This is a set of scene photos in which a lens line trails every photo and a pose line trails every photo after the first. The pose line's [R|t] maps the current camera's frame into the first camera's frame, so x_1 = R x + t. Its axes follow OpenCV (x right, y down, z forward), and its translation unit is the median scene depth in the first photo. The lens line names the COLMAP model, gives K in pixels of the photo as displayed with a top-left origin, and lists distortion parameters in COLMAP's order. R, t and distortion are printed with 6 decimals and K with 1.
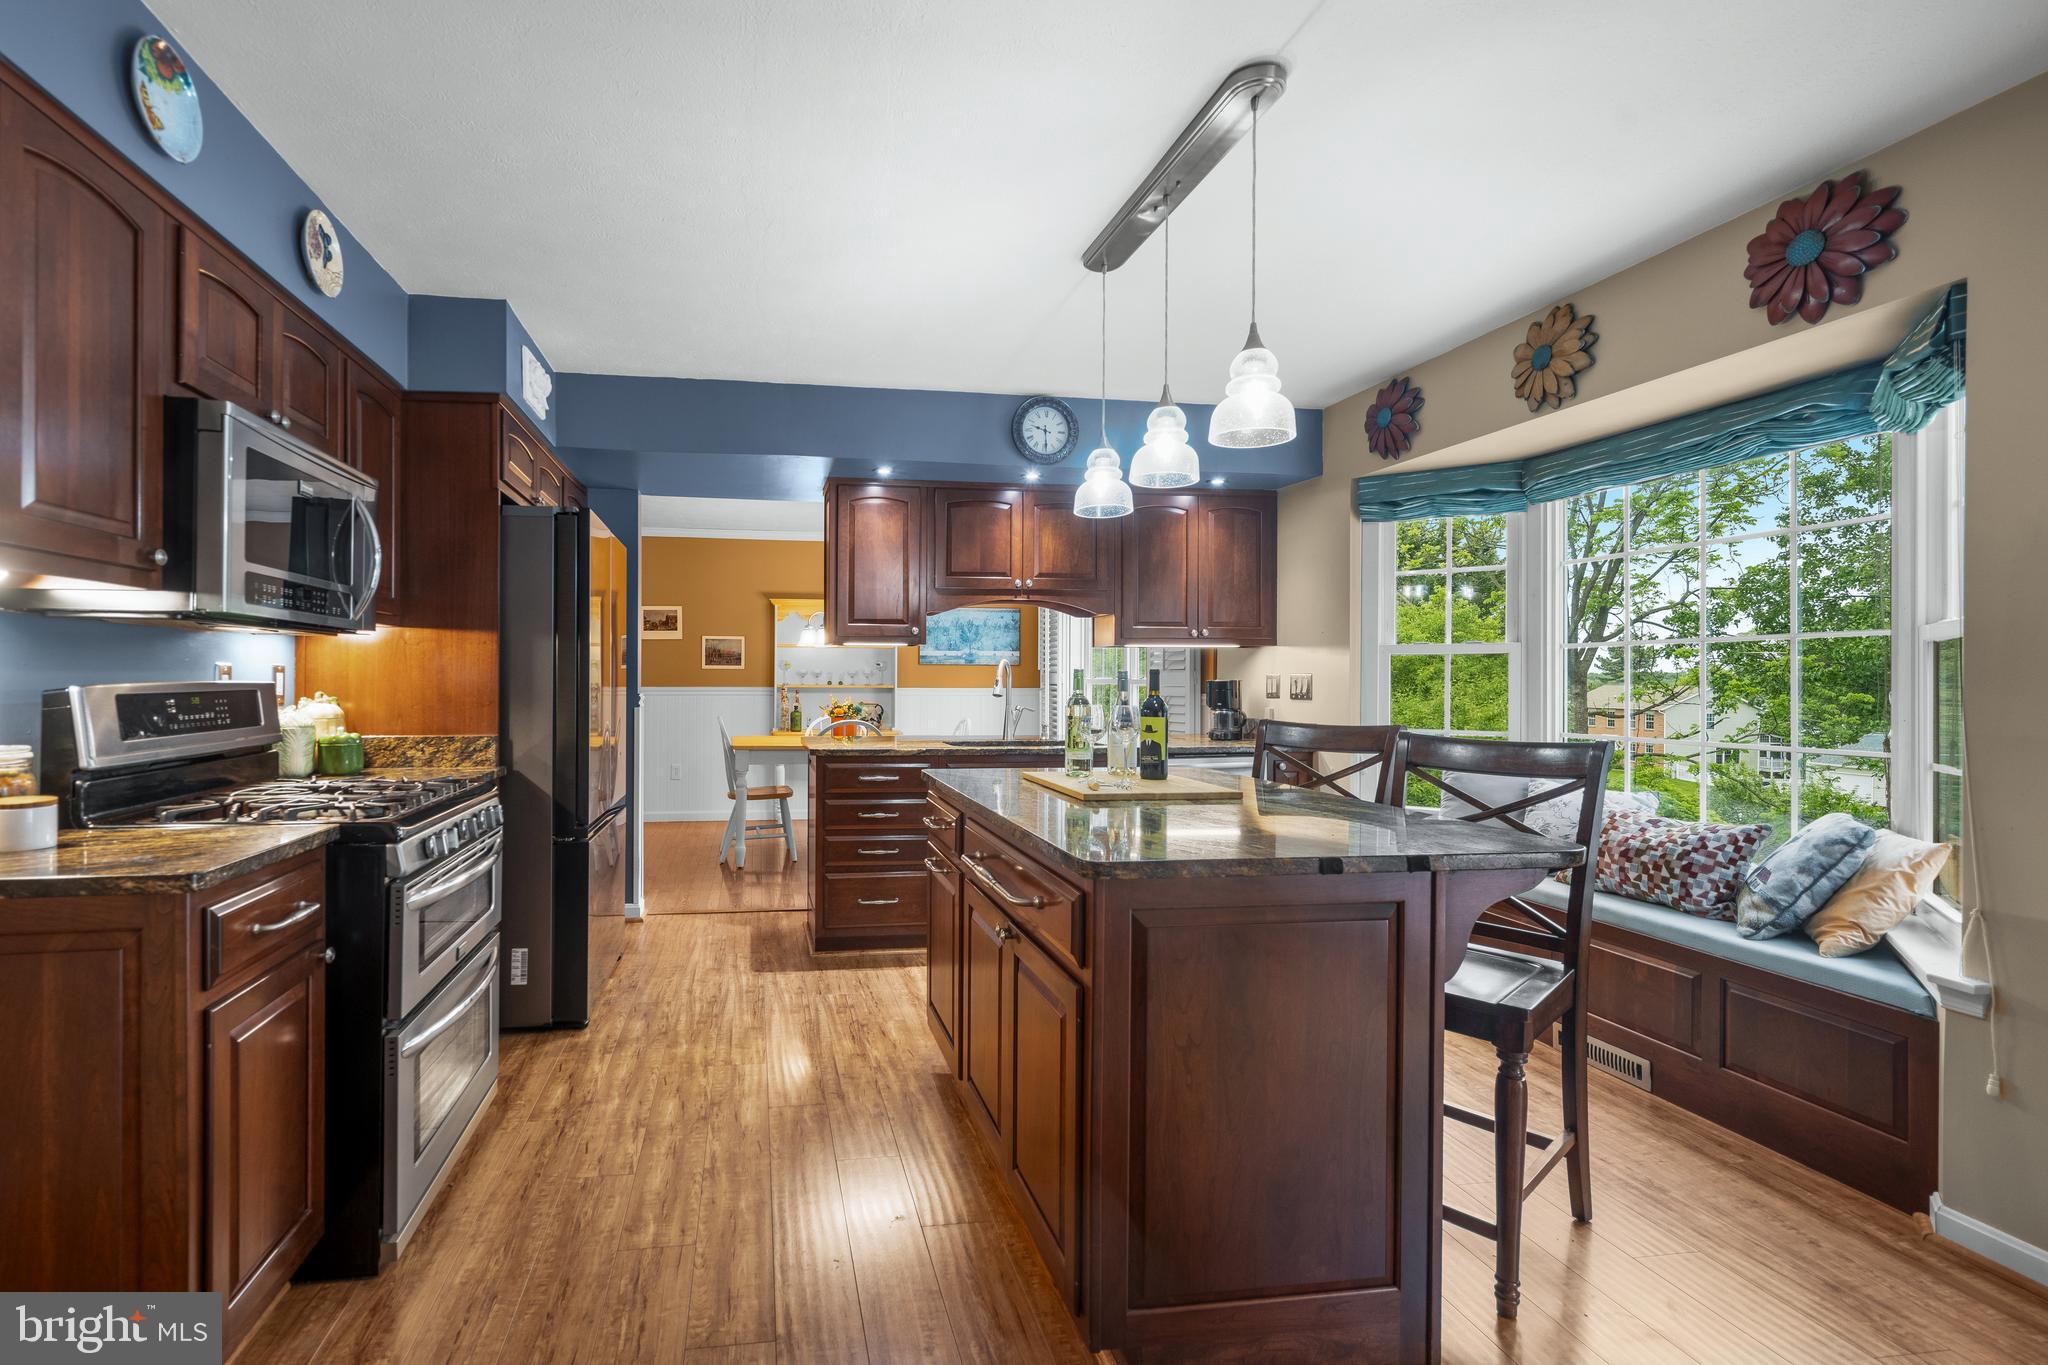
lens RADIAL K [[911.3, 0, 890.3], [0, 911.3, 677.1], [0, 0, 1]] dist [-0.001598, 0.000501]
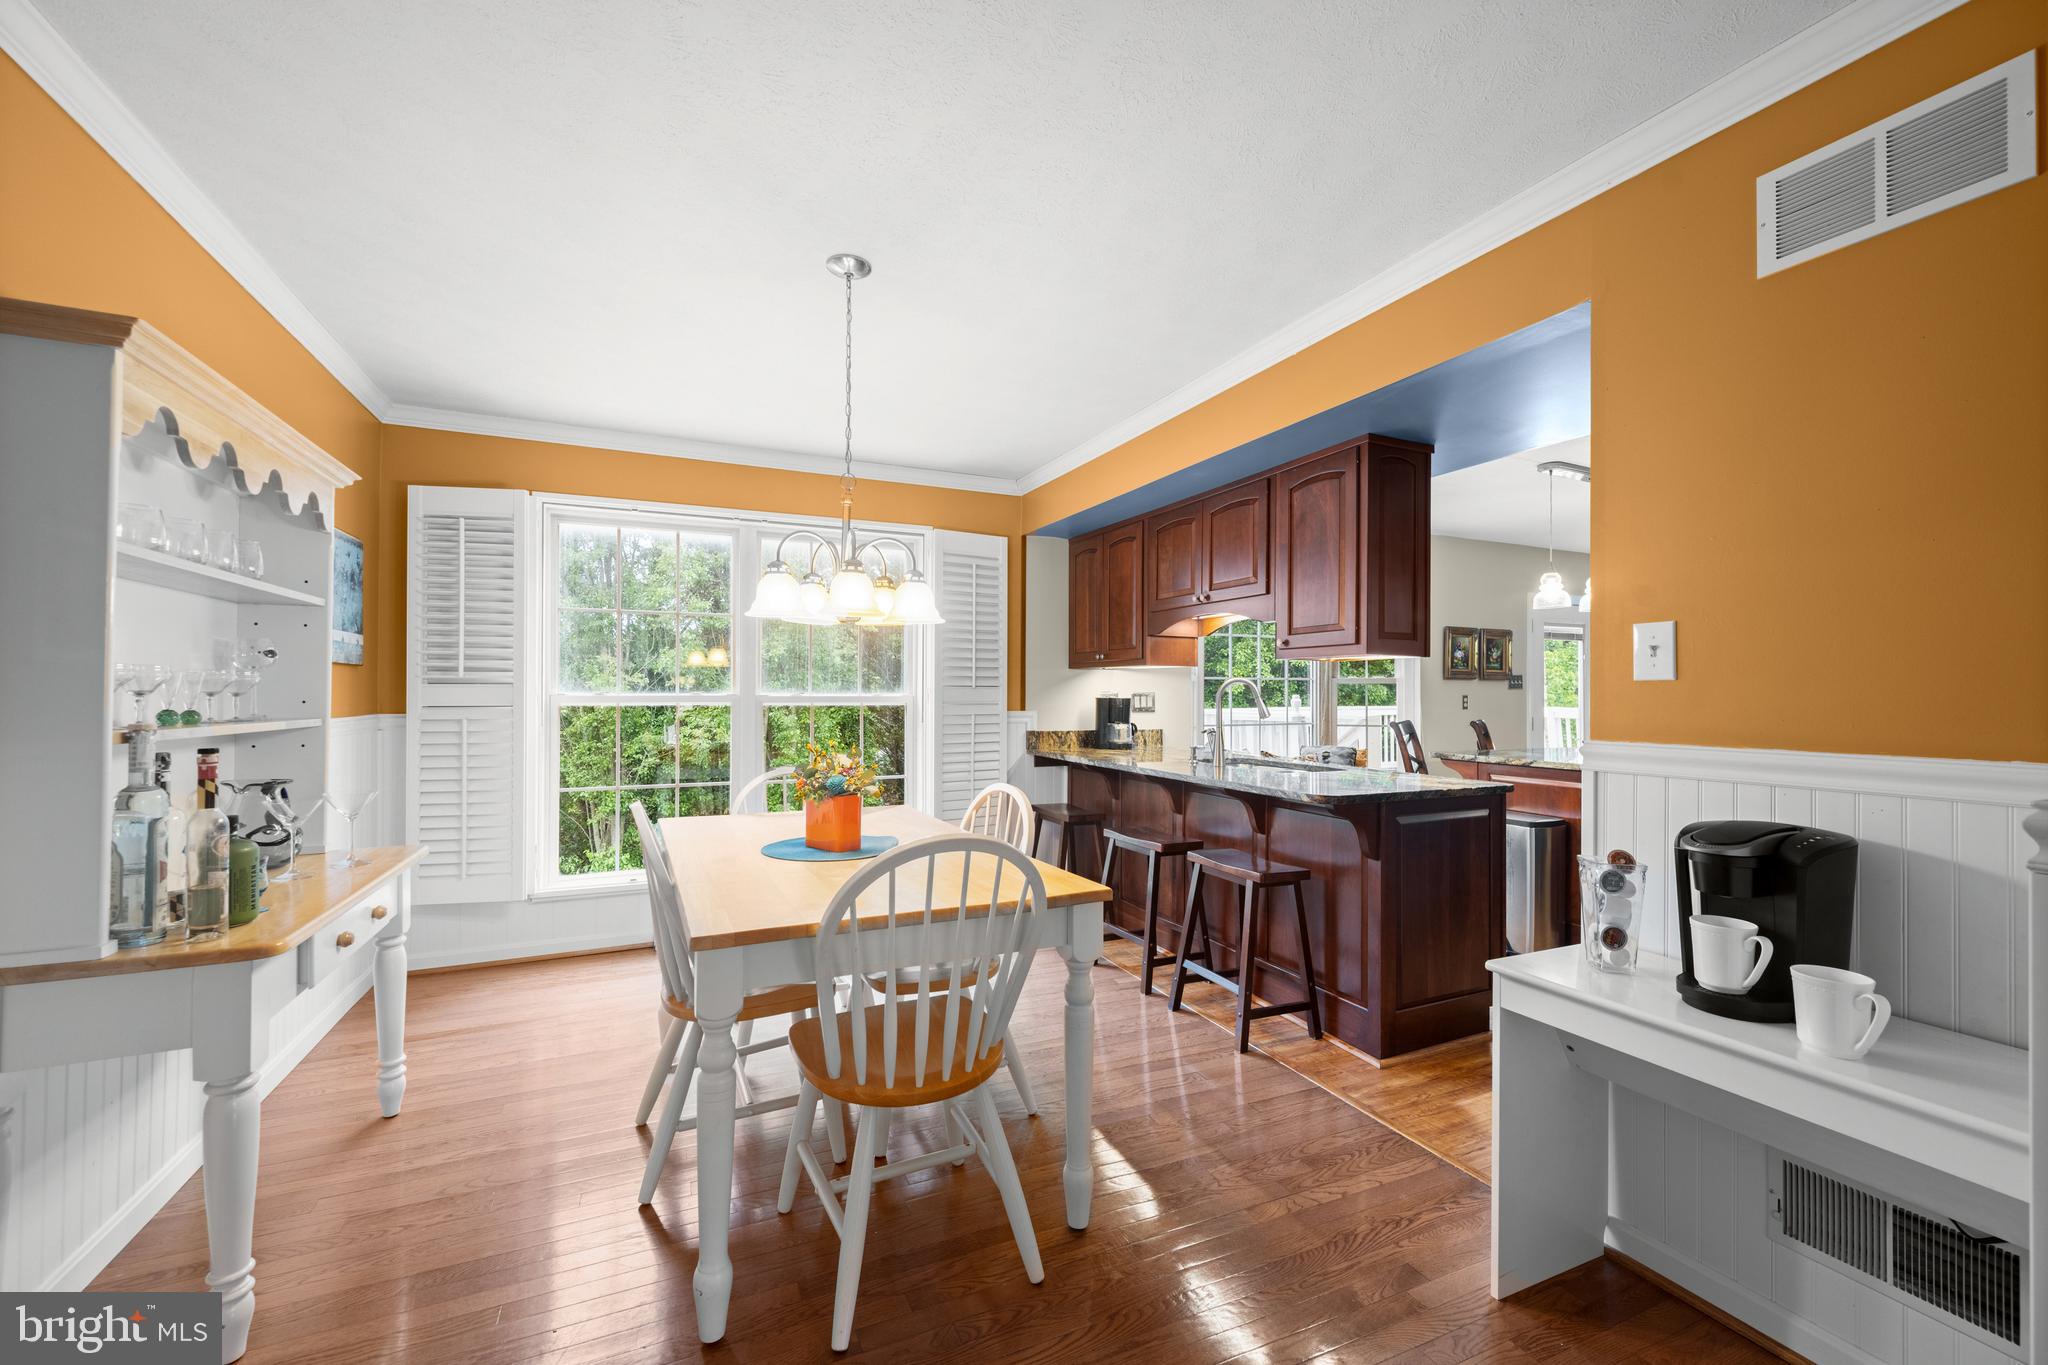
lens RADIAL K [[812.8, 0, 1024.5], [0, 812.8, 687.1], [0, 0, 1]] dist [-0.000915, 0.000737]
pose [[-0.276043, 0.000948, 0.961145, -1.013840], [-0.010280, 0.999939, -0.003938, -0.007439], [-0.961090, -0.010968, -0.276017, 2.398452]]
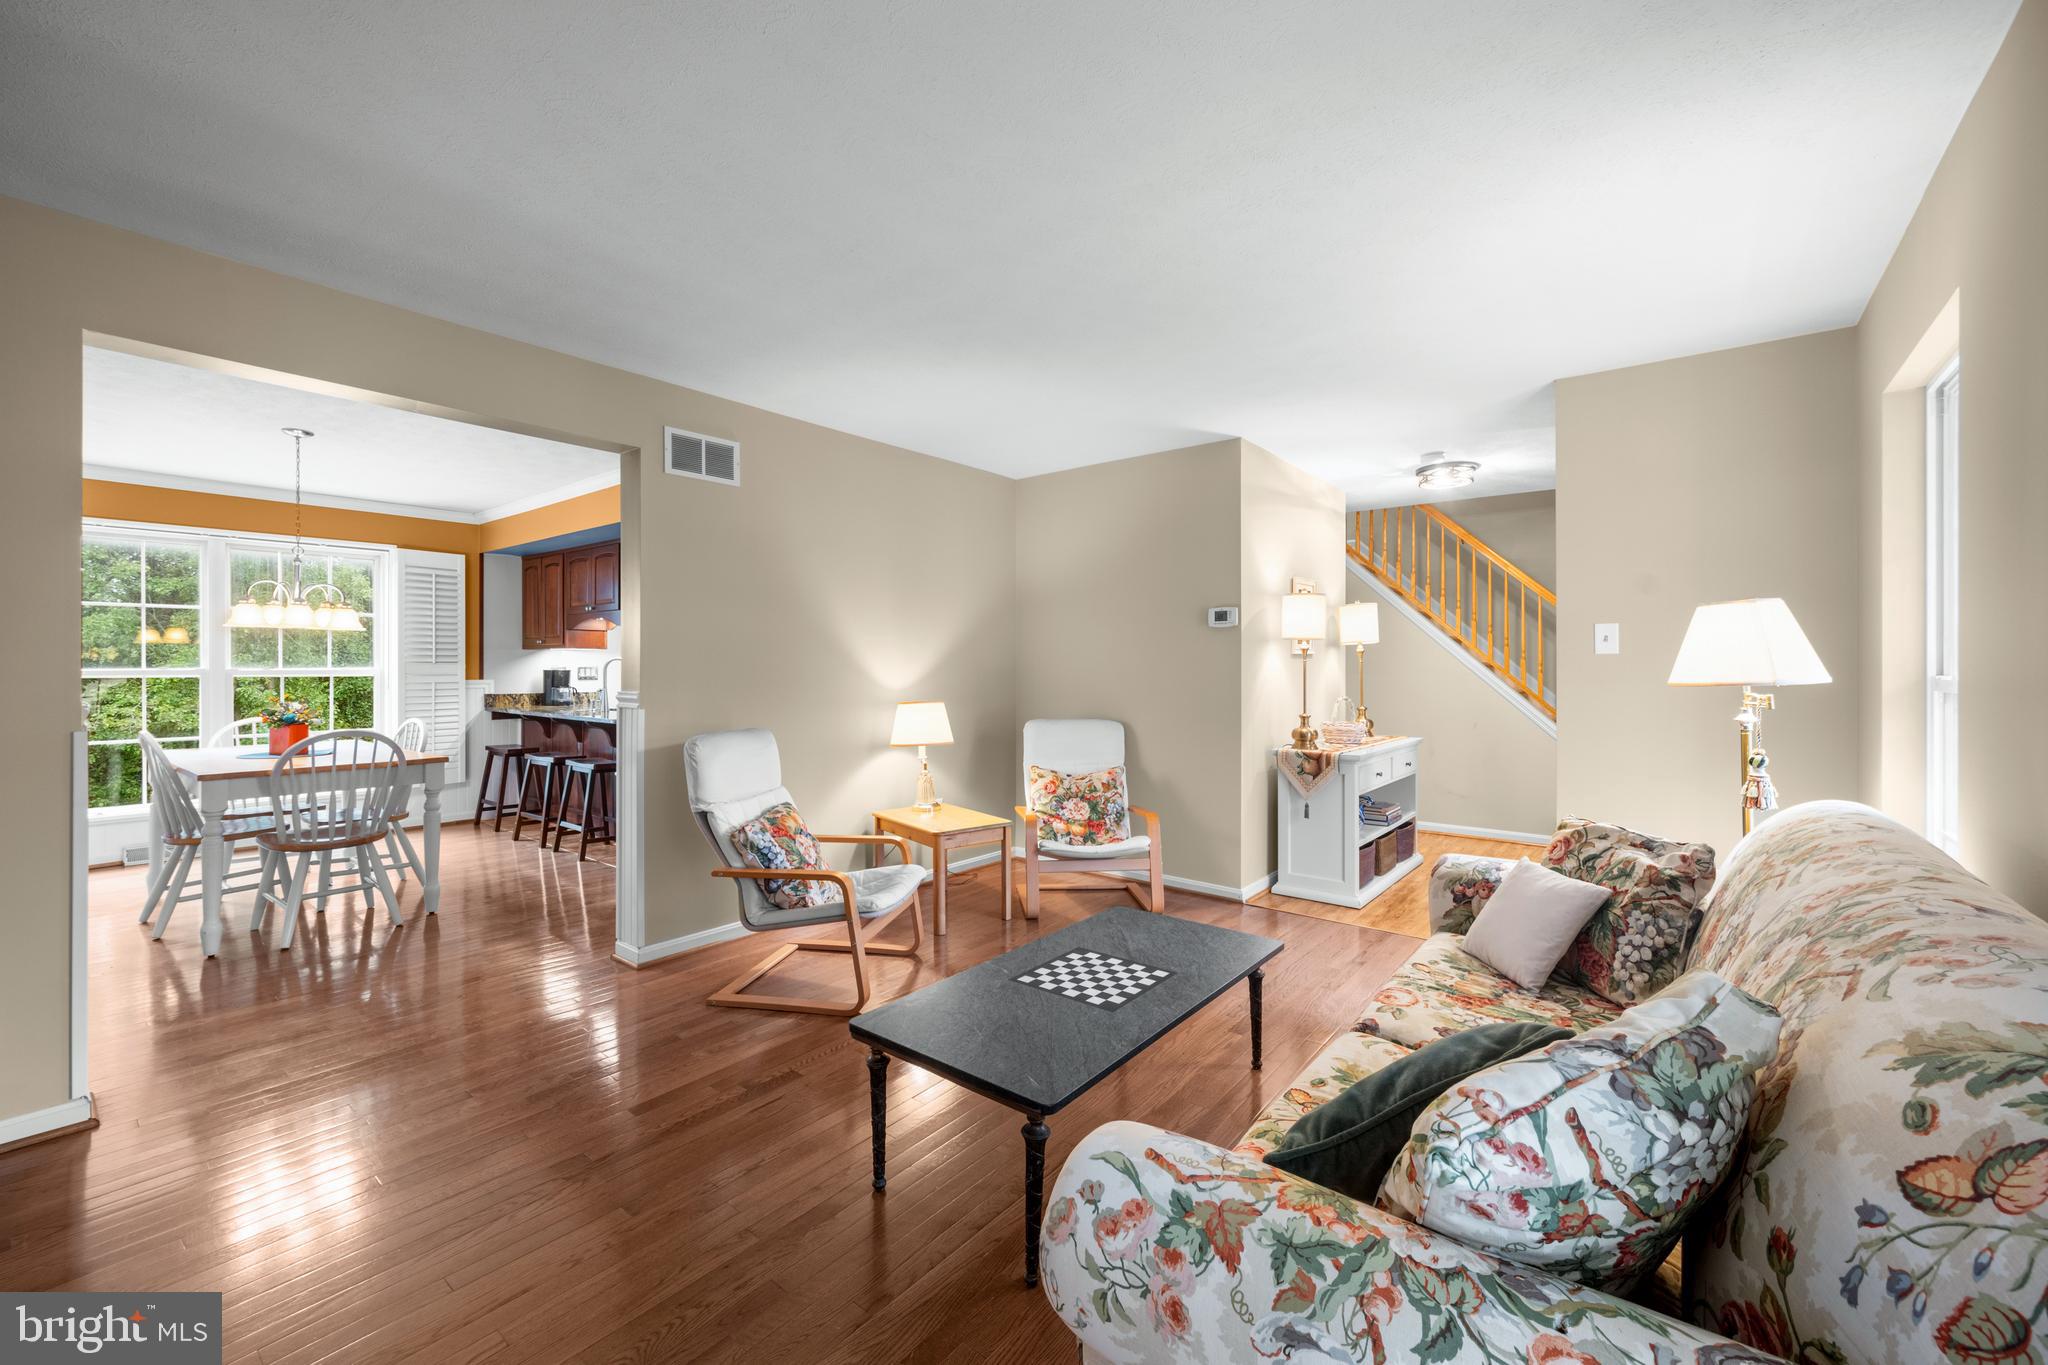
lens RADIAL K [[812.8, 0, 1029.1], [0, 812.8, 663.0], [0, 0, 1]] dist [-0.000915, 0.000737]
pose [[-0.681939, -0.003608, 0.731400, -2.238912], [-0.006576, 0.999978, -0.001198, -0.021100], [-0.731379, -0.005627, -0.681948, 2.378401]]
